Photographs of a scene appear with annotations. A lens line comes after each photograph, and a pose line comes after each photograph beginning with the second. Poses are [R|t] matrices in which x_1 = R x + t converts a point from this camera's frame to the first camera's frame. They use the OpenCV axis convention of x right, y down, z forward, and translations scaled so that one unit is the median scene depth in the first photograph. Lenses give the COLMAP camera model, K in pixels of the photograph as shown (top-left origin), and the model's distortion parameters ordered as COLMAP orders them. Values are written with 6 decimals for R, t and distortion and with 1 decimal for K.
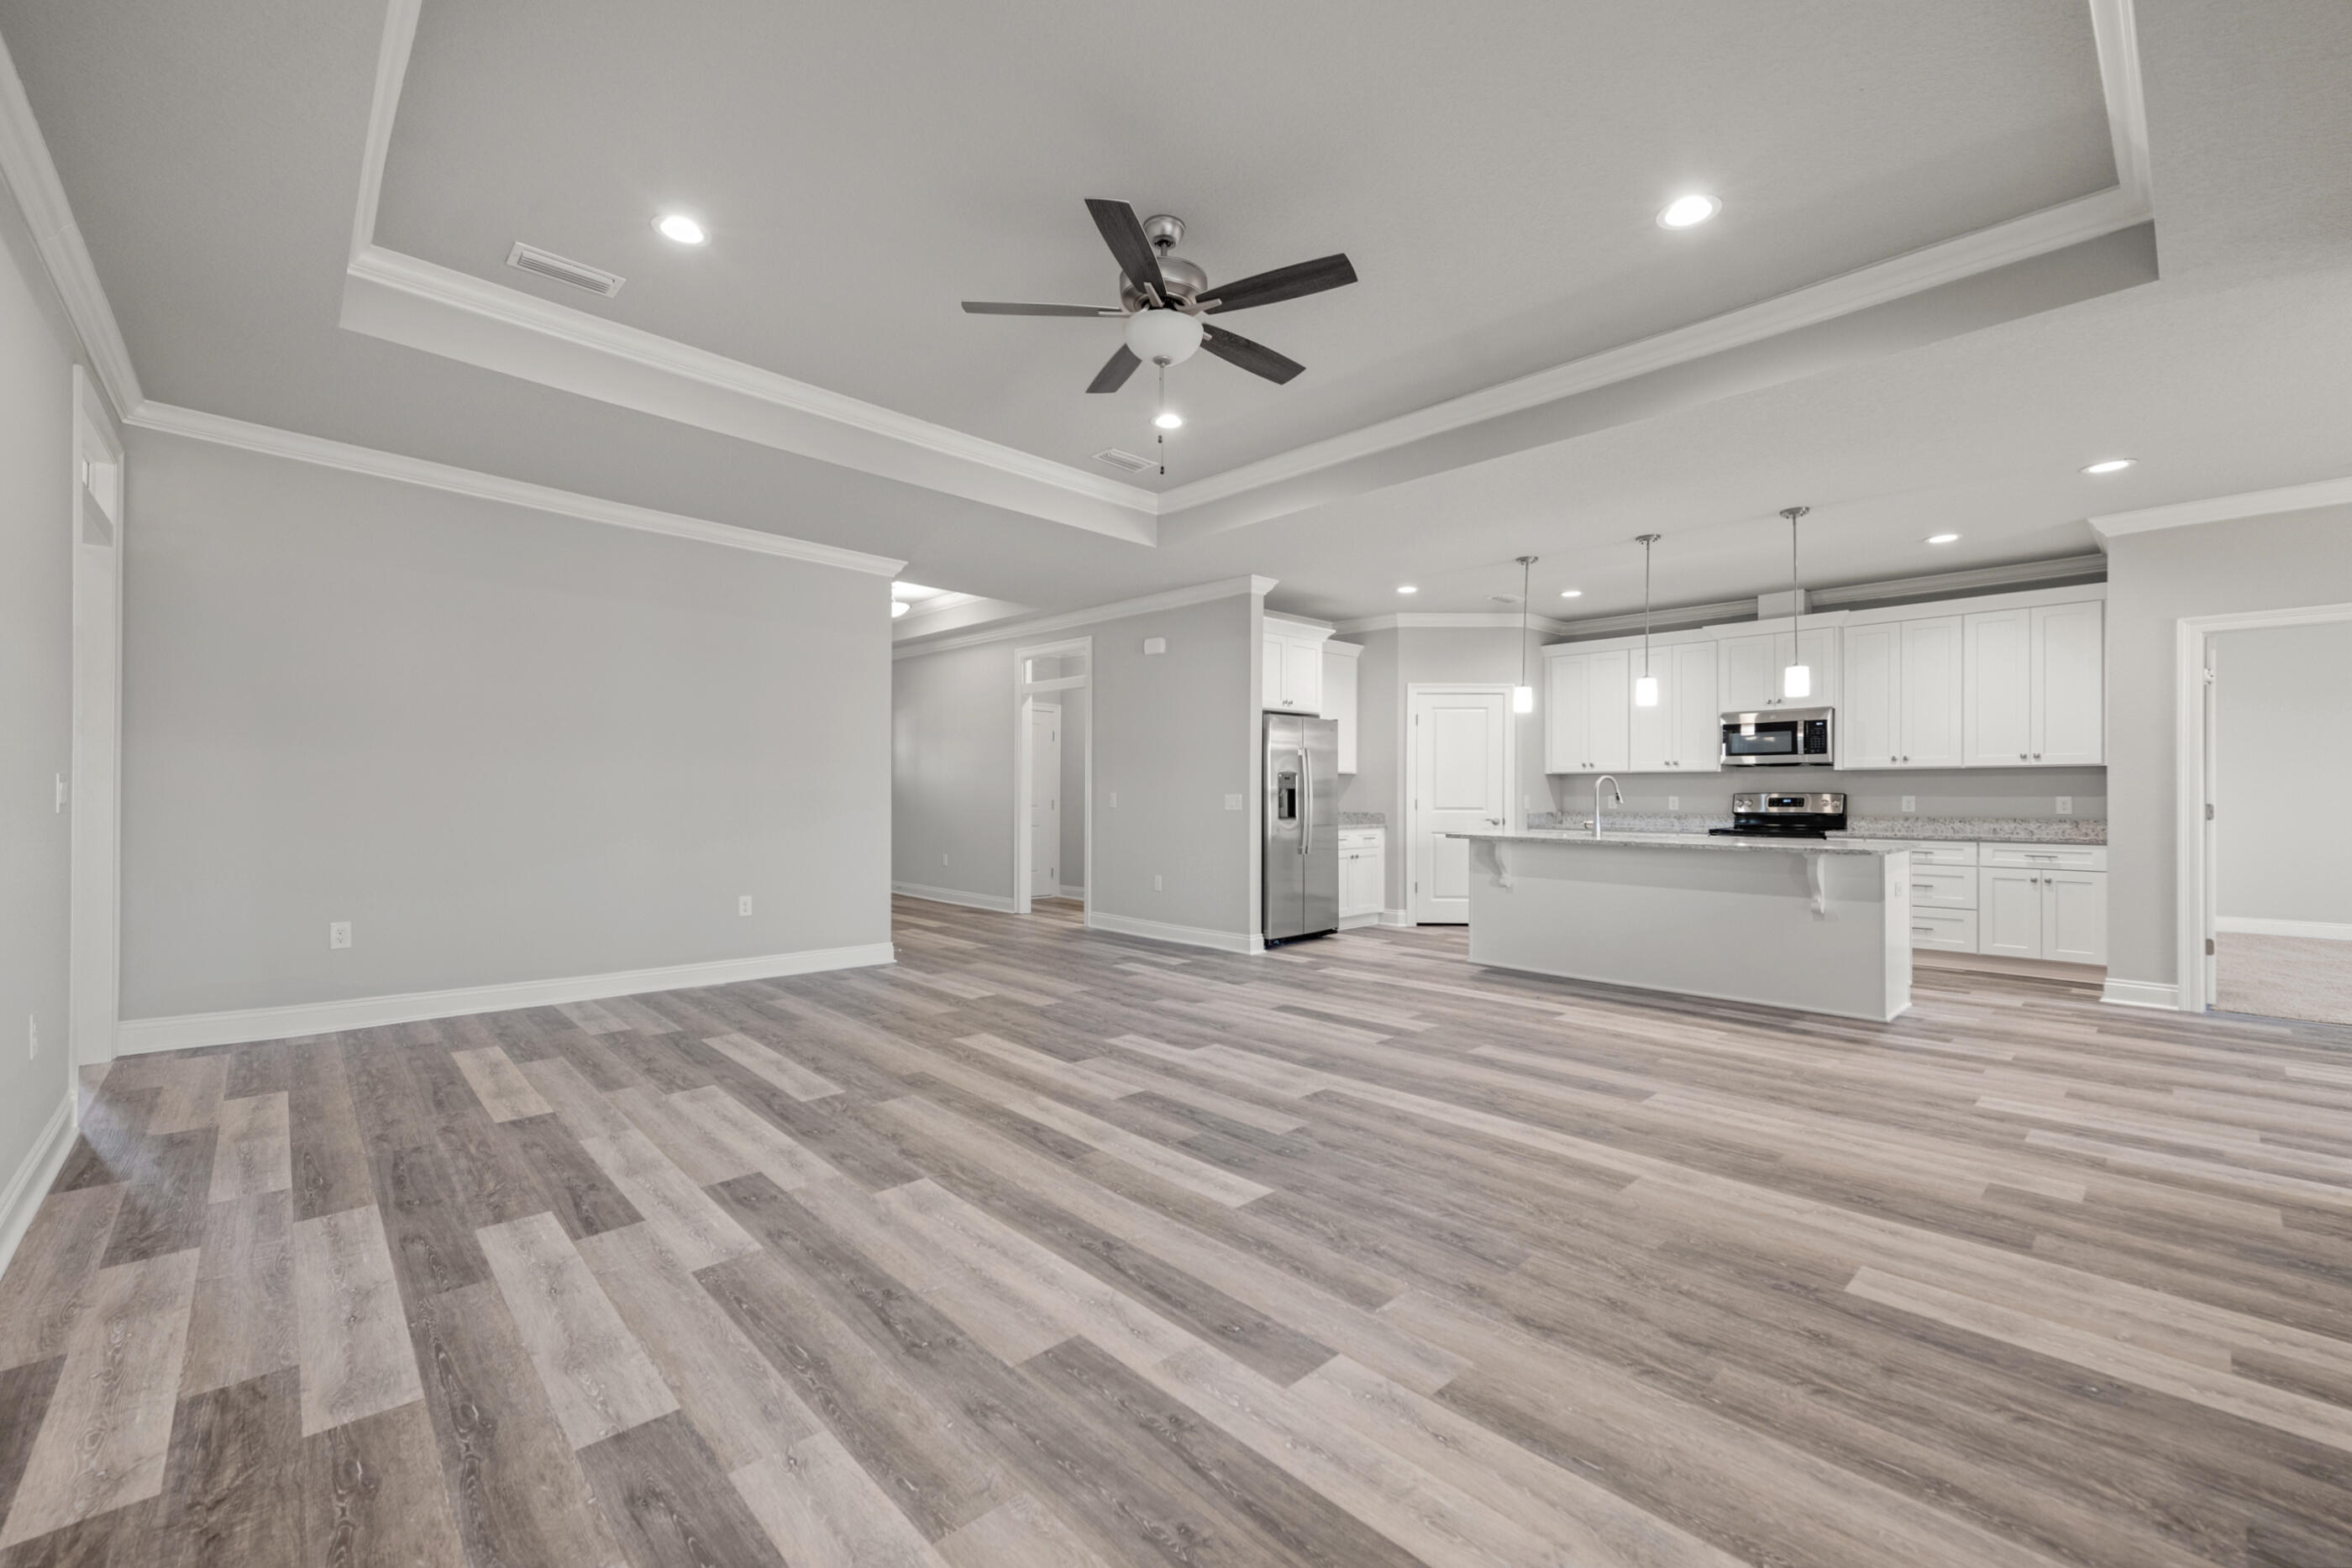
lens RADIAL K [[959.8, 0, 1176.0], [0, 959.8, 784.0], [0, 0, 1]] dist [0.012275, -0.000879]
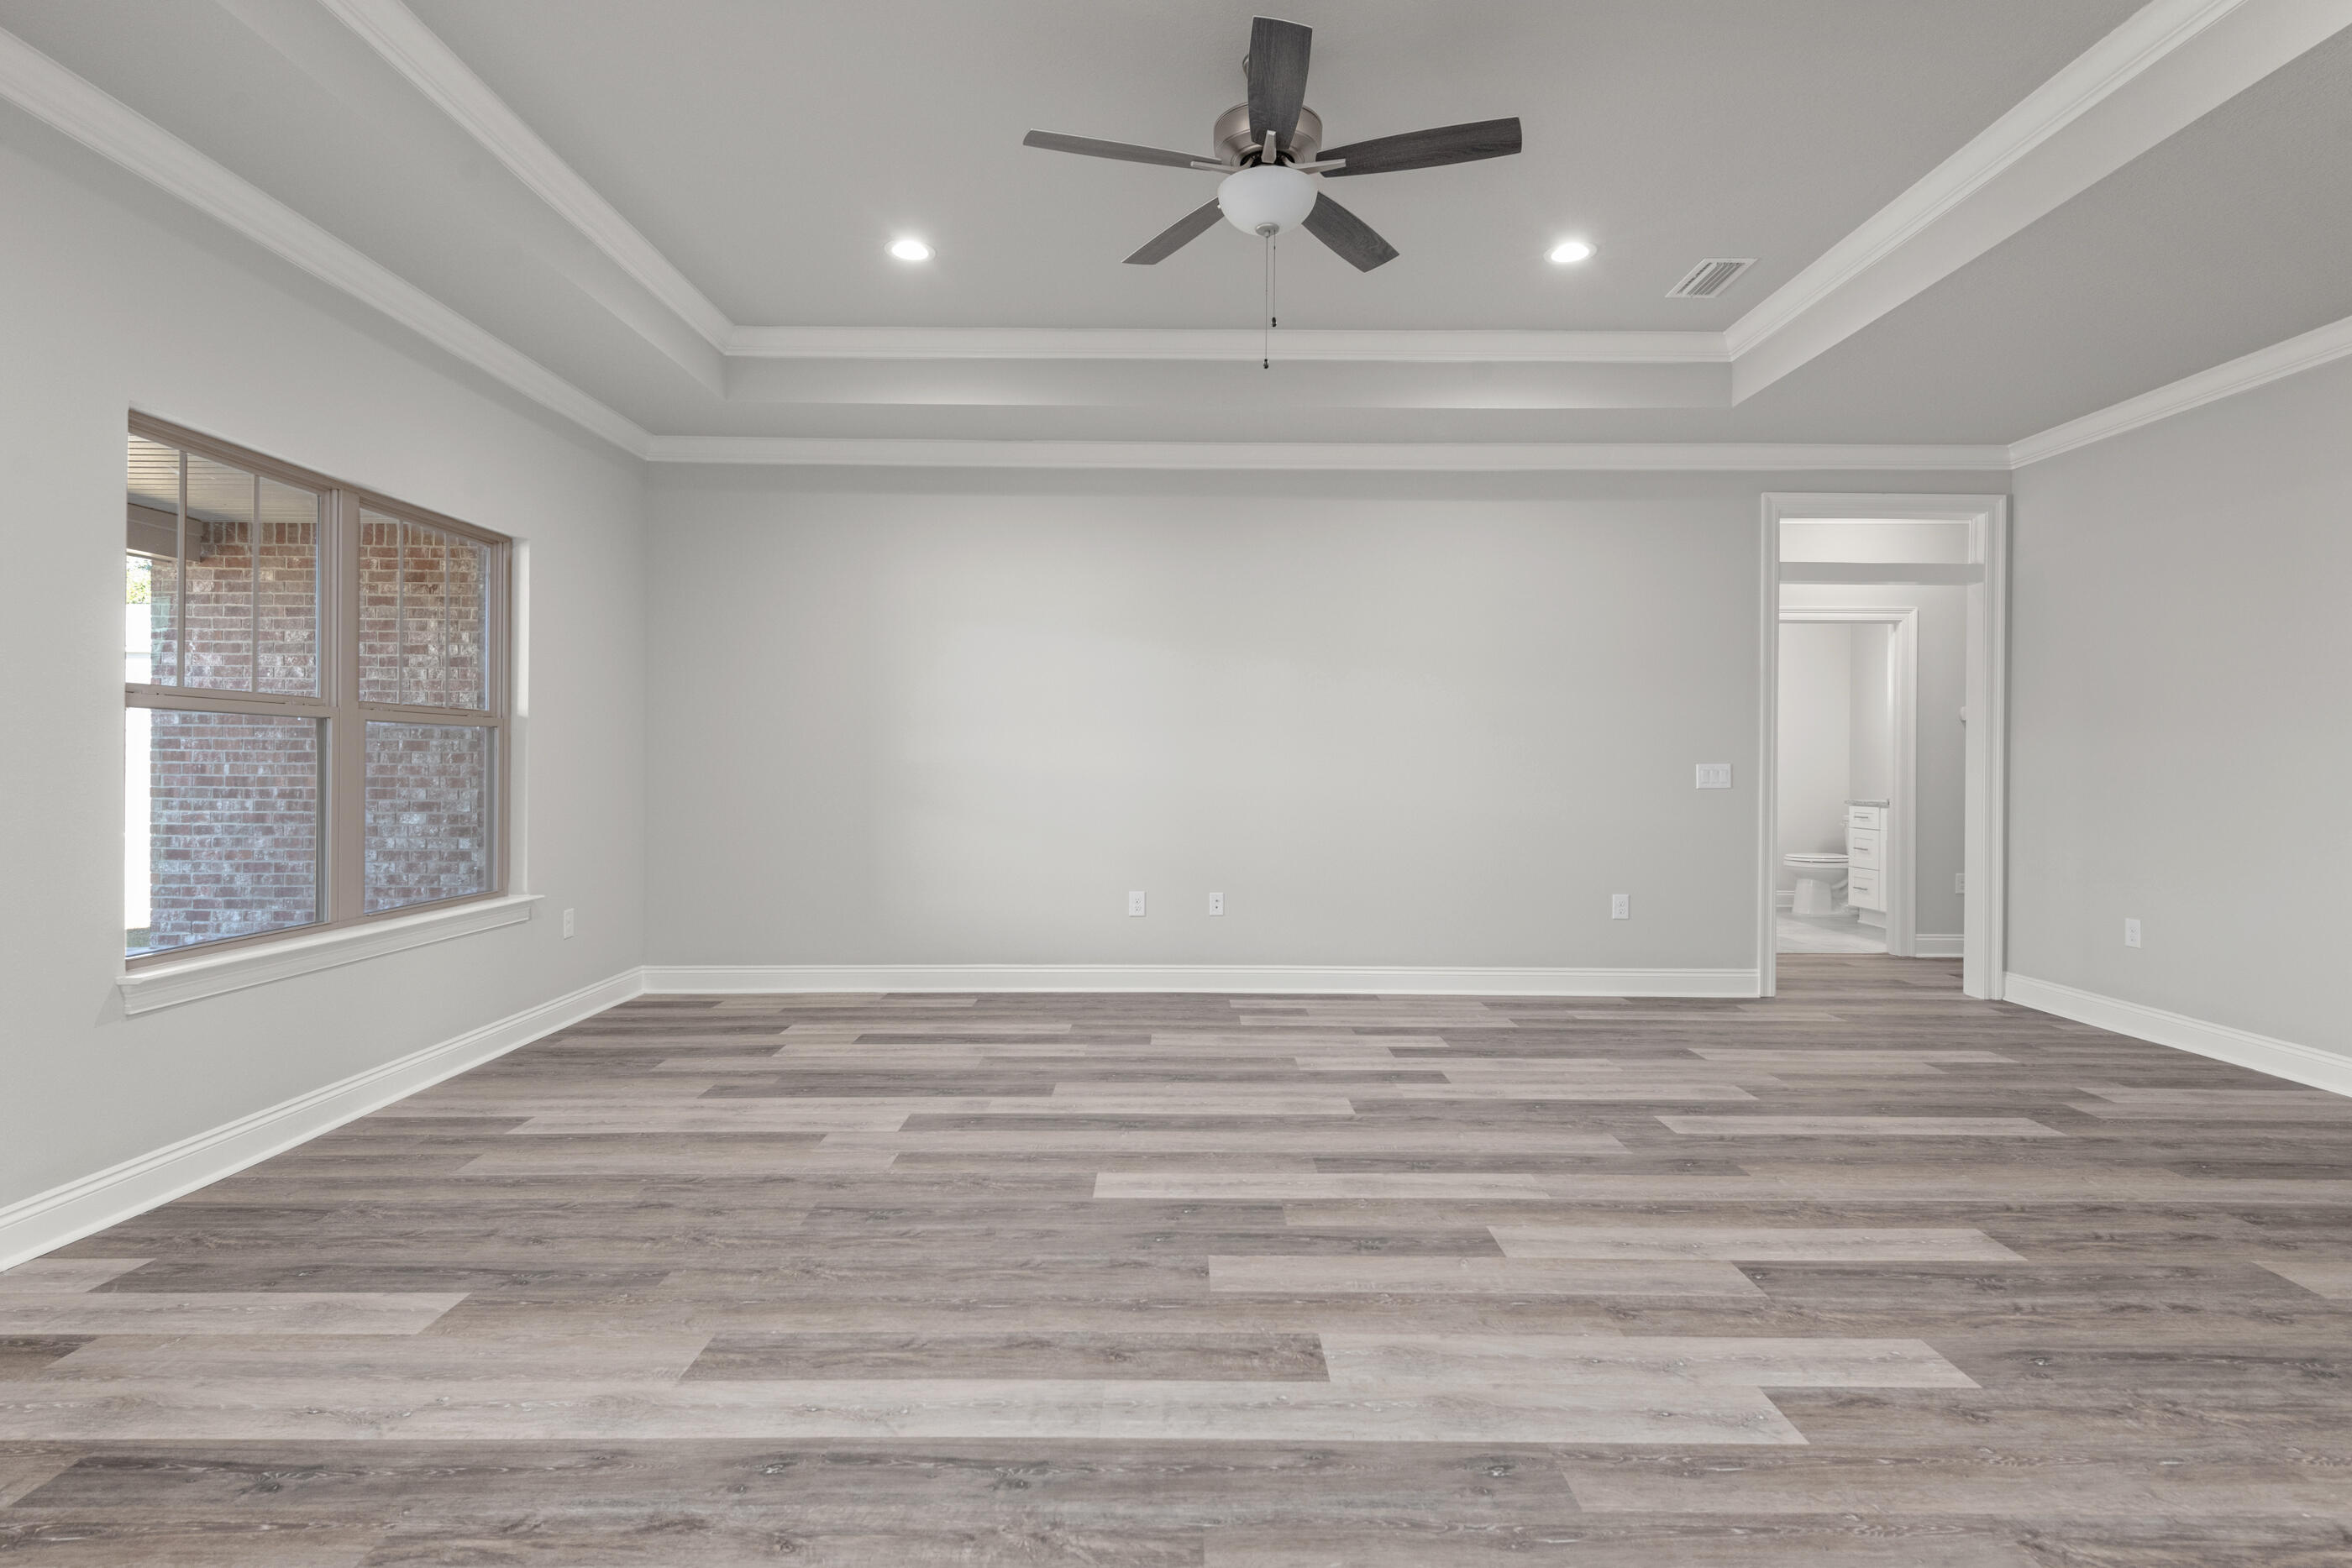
lens RADIAL K [[1148.6, 0, 1179.6], [0, 1148.6, 767.8], [0, 0, 1]] dist [0.019225, -0.008083]
pose [[-0.679172, 0.002636, -0.733974, 0.661780], [0.001599, 0.999996, 0.002111, 0.020844], [0.733977, 0.000260, -0.679174, 1.425737]]
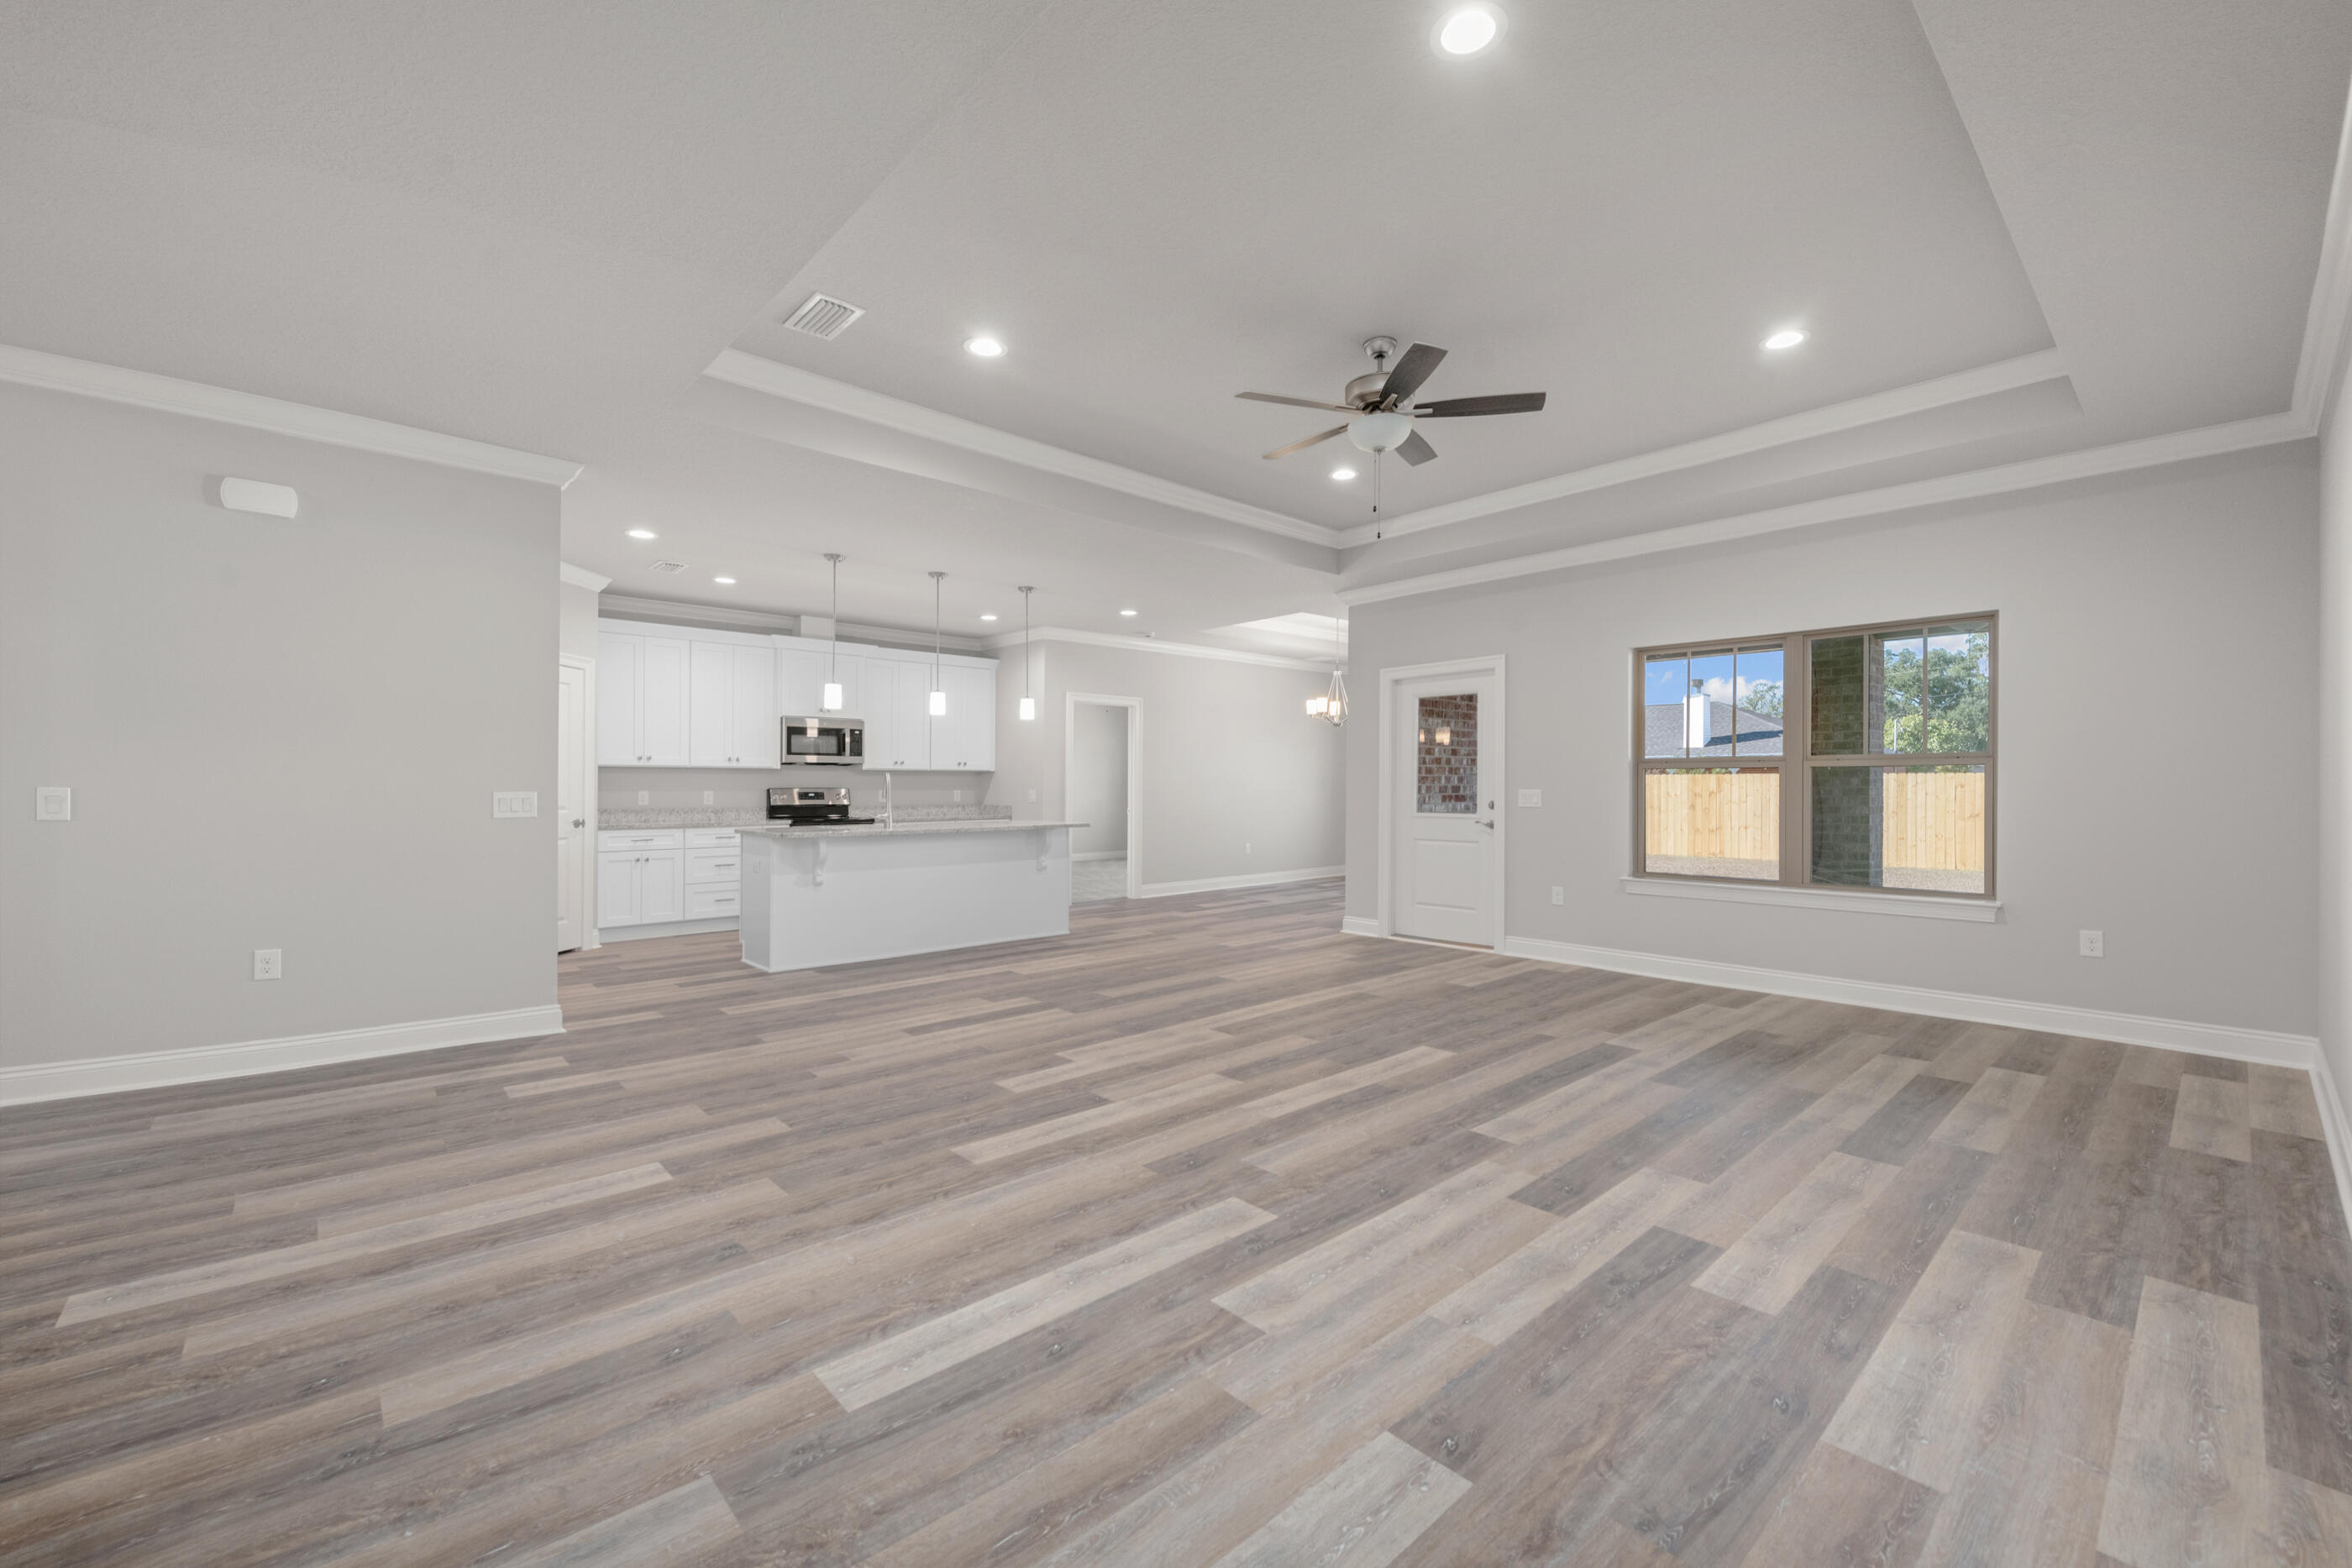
lens RADIAL K [[945.6, 0, 1184.9], [0, 945.6, 793.3], [0, 0, 1]] dist [0.002012, 0.006118]
pose [[0.011997, -0.007104, 0.999903, -1.123072], [-0.004333, 0.999965, 0.007156, 0.010528], [-0.999919, -0.004418, 0.011966, 1.094826]]
